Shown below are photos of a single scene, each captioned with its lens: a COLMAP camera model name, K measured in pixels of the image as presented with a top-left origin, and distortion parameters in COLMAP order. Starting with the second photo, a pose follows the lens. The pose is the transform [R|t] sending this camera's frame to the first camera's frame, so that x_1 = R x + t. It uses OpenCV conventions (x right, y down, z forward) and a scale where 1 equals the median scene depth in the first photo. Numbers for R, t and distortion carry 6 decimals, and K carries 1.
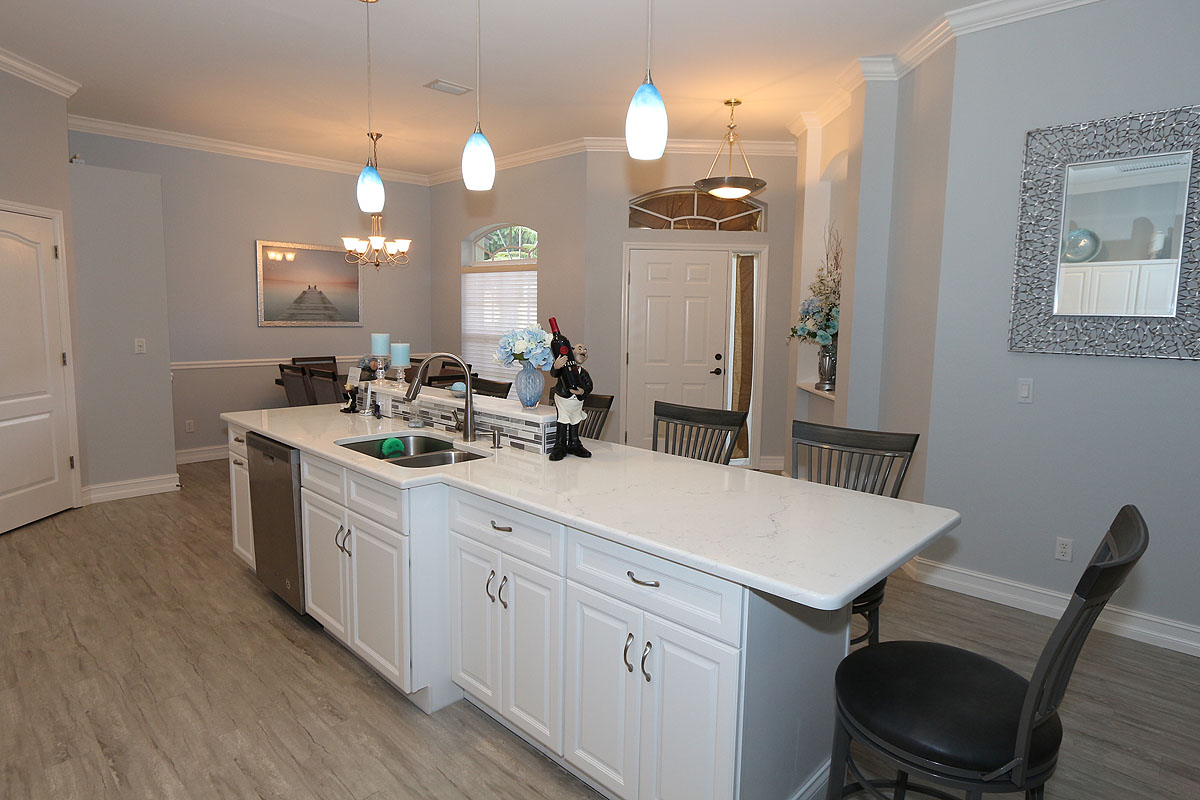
lens RADIAL K [[670.4, 0, 593.3], [0, 670.4, 392.1], [0, 0, 1]] dist [0.003524, 0.001773]
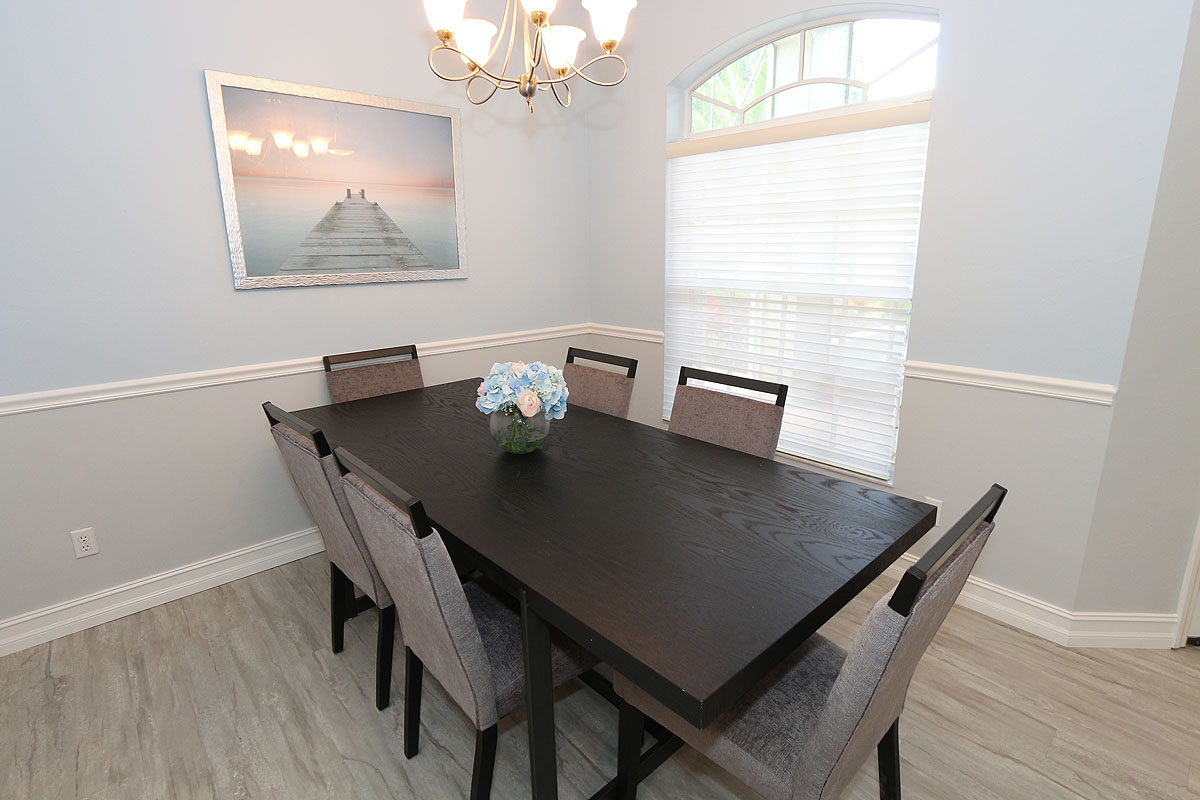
lens RADIAL K [[573.3, 0, 609.7], [0, 573.3, 400.9], [0, 0, 1]] dist [-0.042573, -0.000850]
pose [[0.998709, -0.012705, -0.049179, -0.233164], [0.019267, 0.990612, 0.135342, -0.067761], [0.046998, -0.136115, 0.989578, 0.616412]]
